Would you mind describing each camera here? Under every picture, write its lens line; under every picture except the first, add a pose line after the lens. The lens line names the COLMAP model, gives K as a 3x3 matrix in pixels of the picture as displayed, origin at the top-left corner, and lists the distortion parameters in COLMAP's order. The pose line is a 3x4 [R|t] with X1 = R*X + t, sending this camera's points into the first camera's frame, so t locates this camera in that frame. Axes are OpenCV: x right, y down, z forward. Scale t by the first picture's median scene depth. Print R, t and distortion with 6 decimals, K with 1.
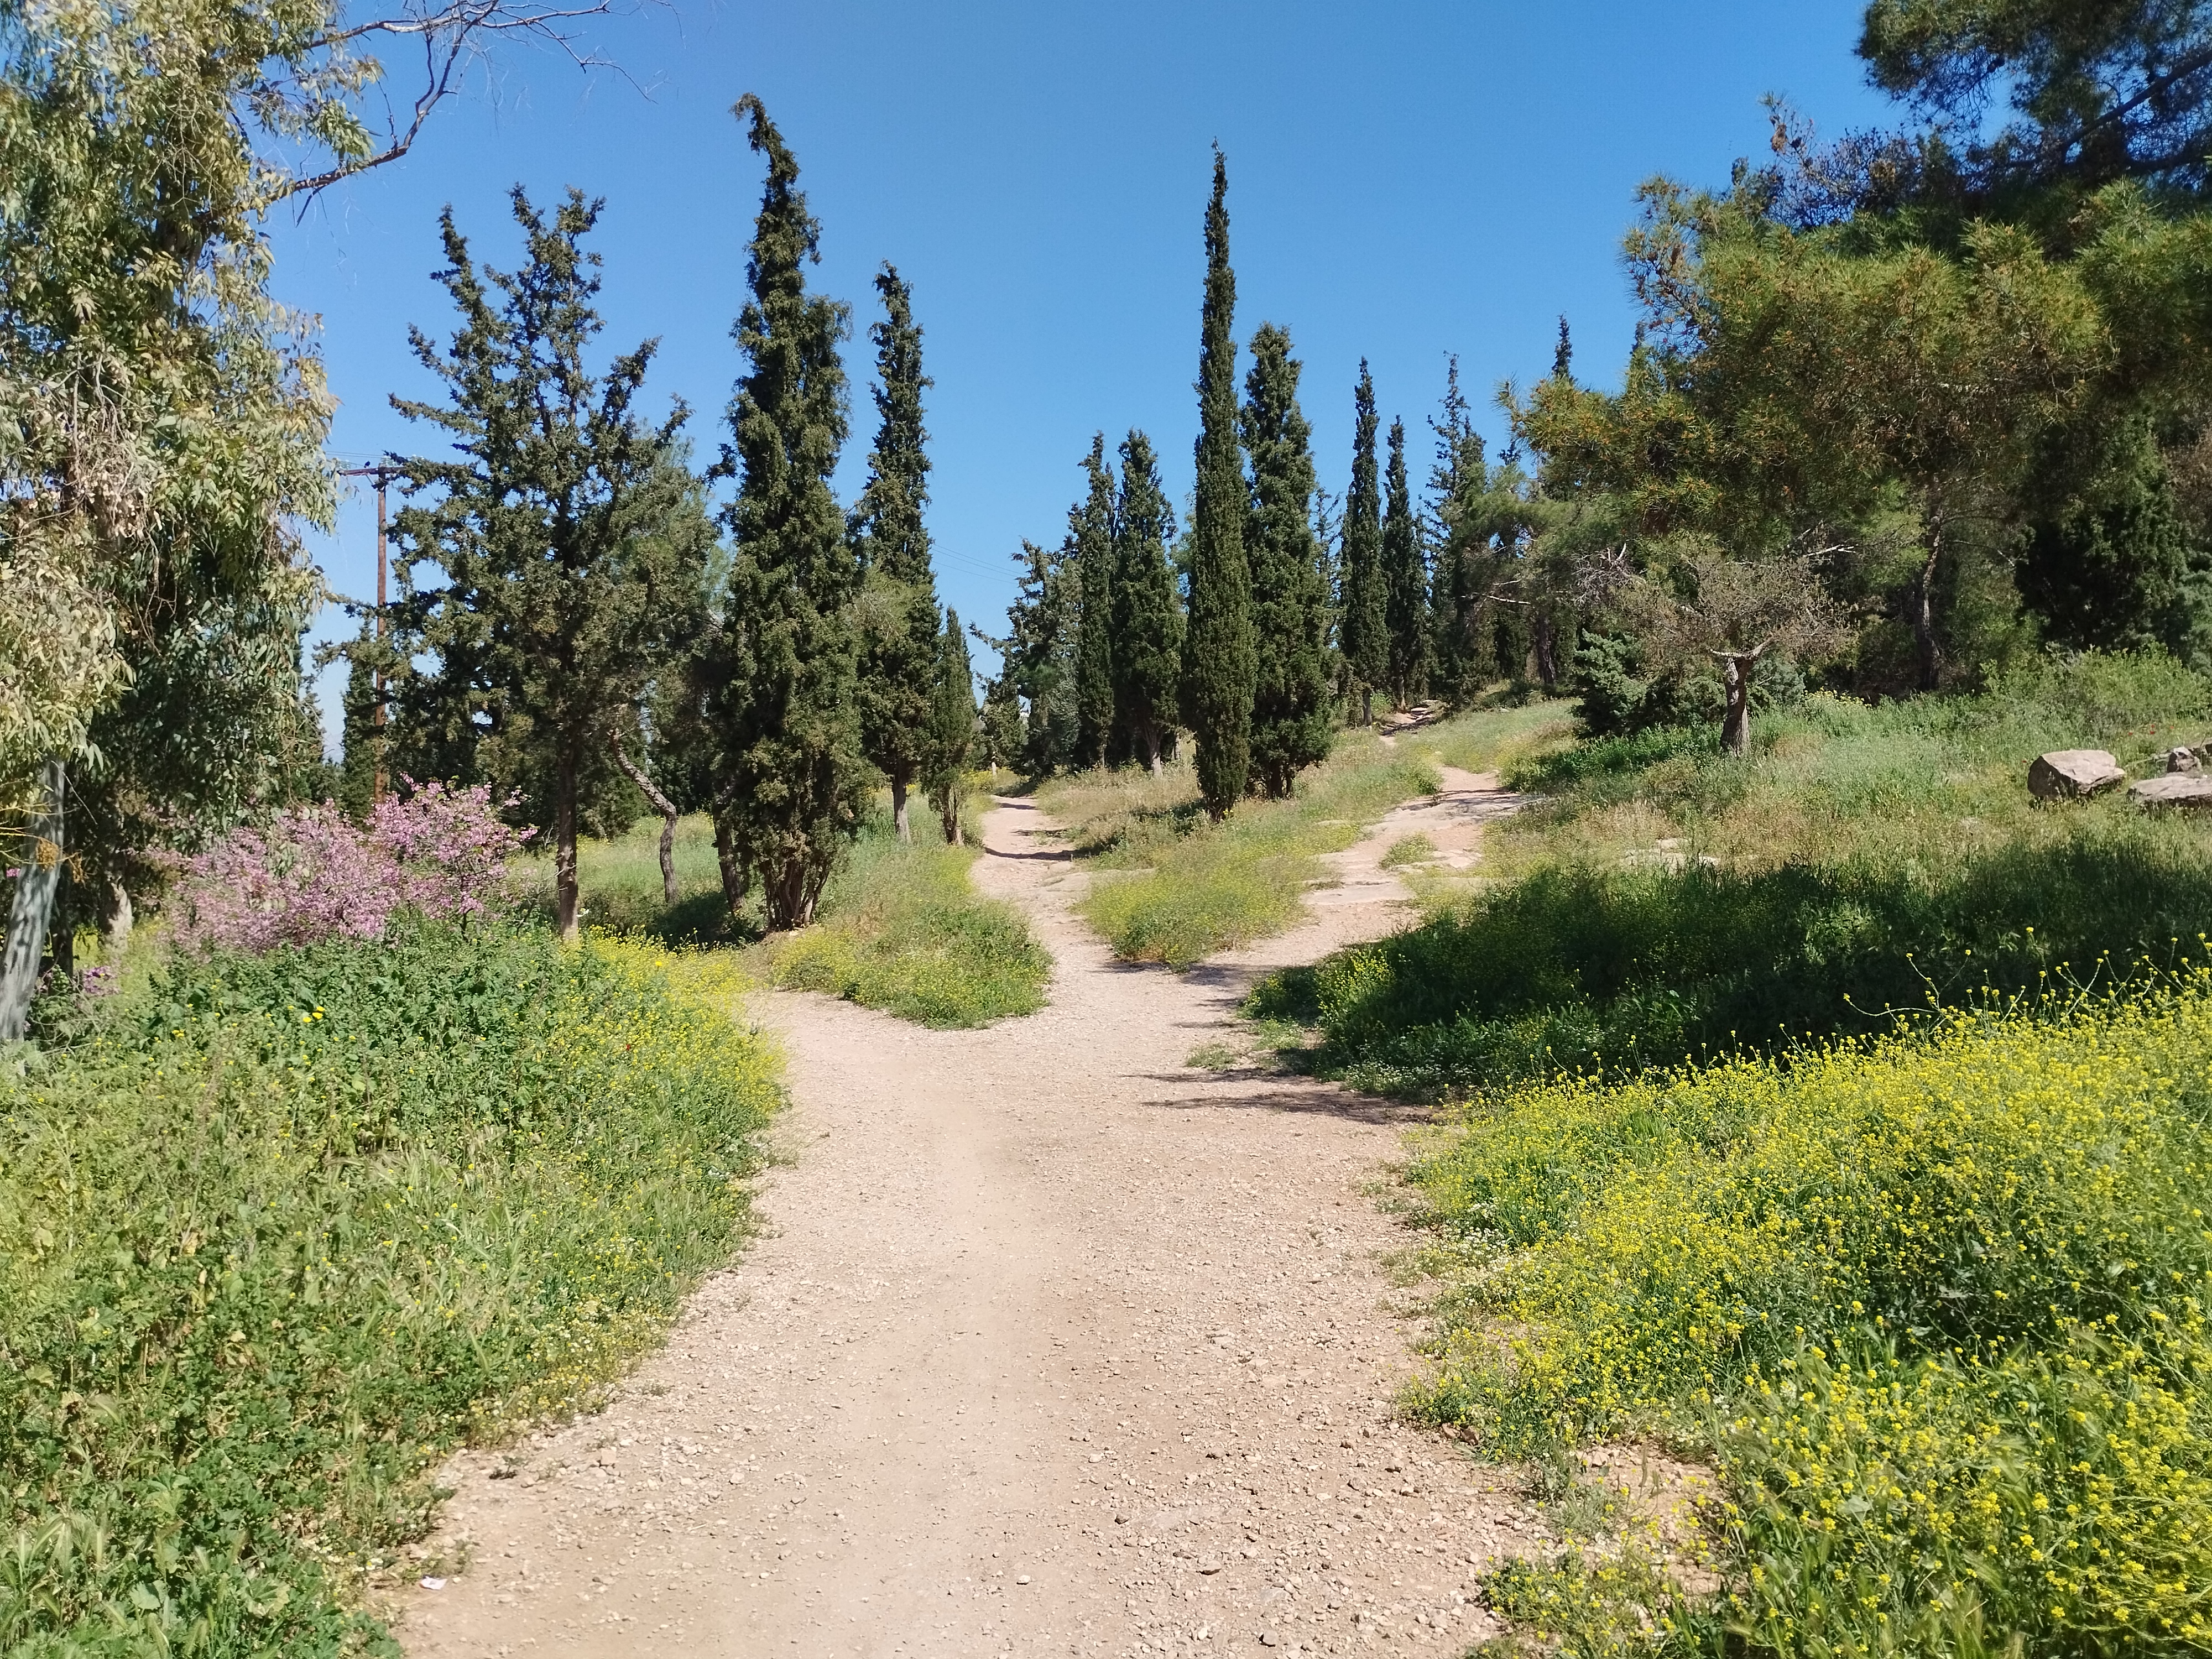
lens RADIAL K [[1843.3, 0, 1113.0], [0, 1843.3, 824.0], [0, 0, 1]] dist [0.061108, -0.083370]
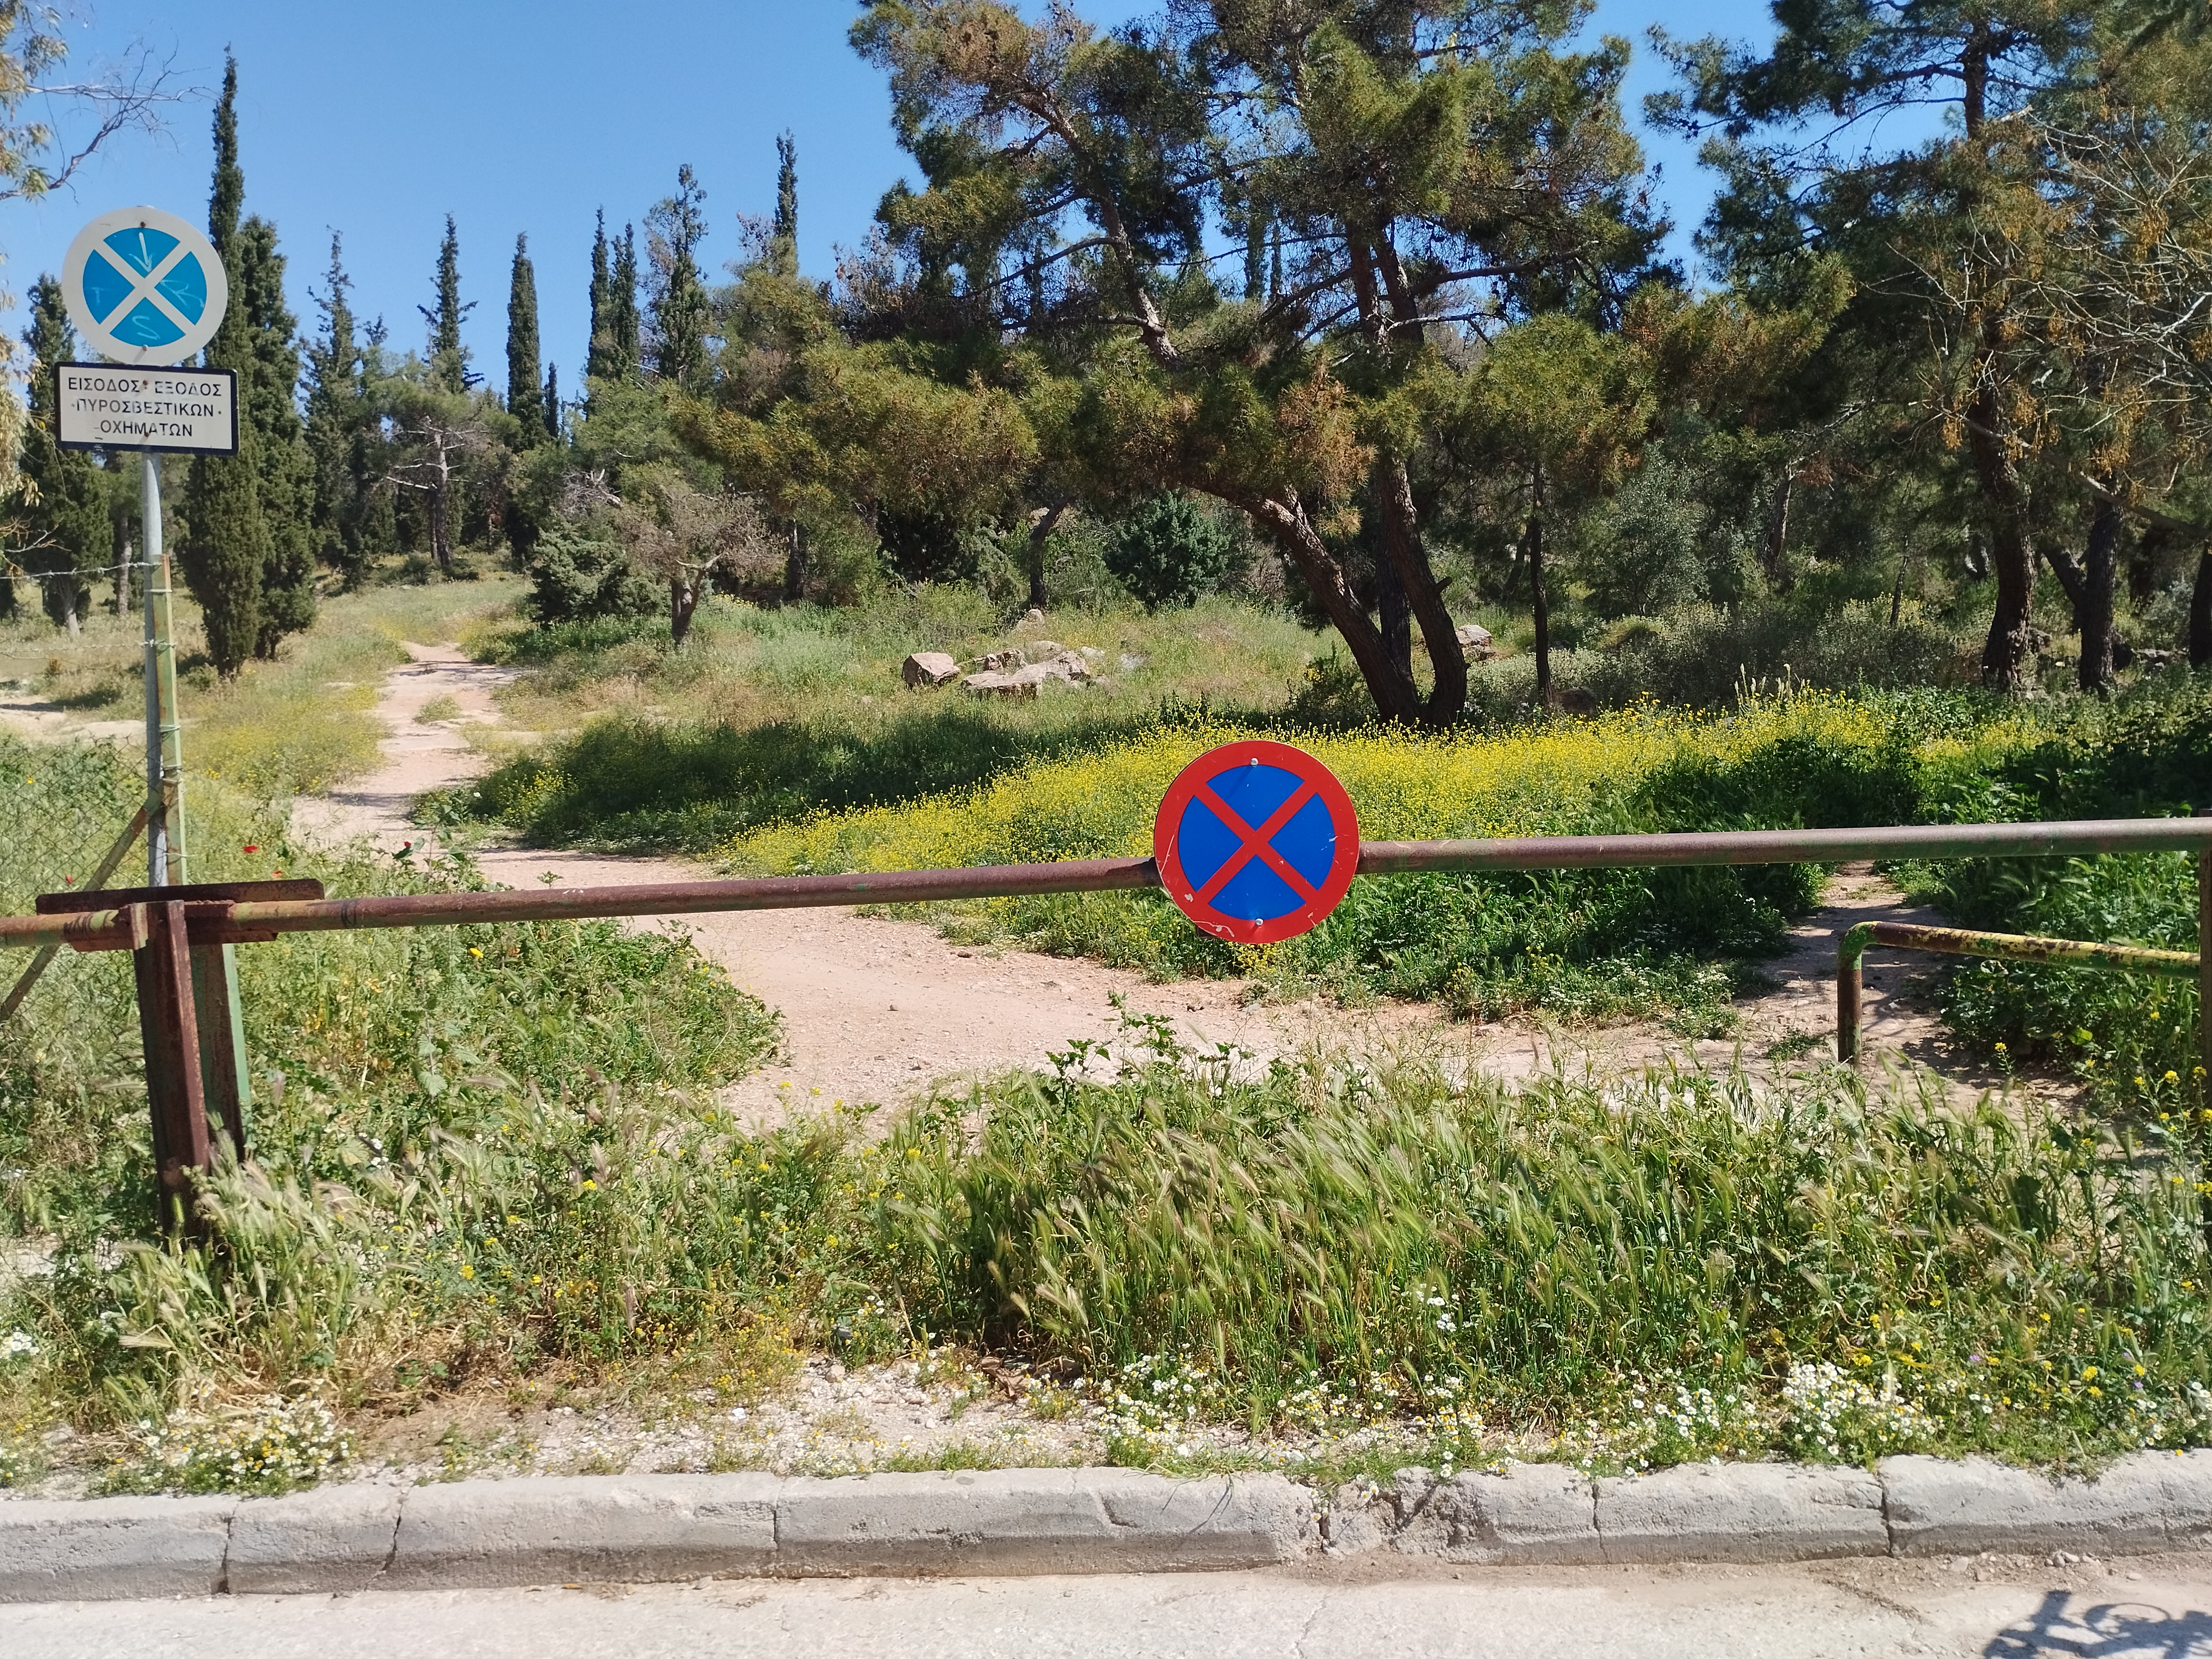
lens RADIAL K [[1843.3, 0, 1083.5], [0, 1843.3, 844.3], [0, 0, 1]] dist [0.061108, -0.083370]
pose [[0.814522, -0.014310, 0.579956, -0.164341], [-0.028852, 0.997459, 0.065132, 0.009235], [-0.579415, -0.069785, 0.812040, -0.188969]]
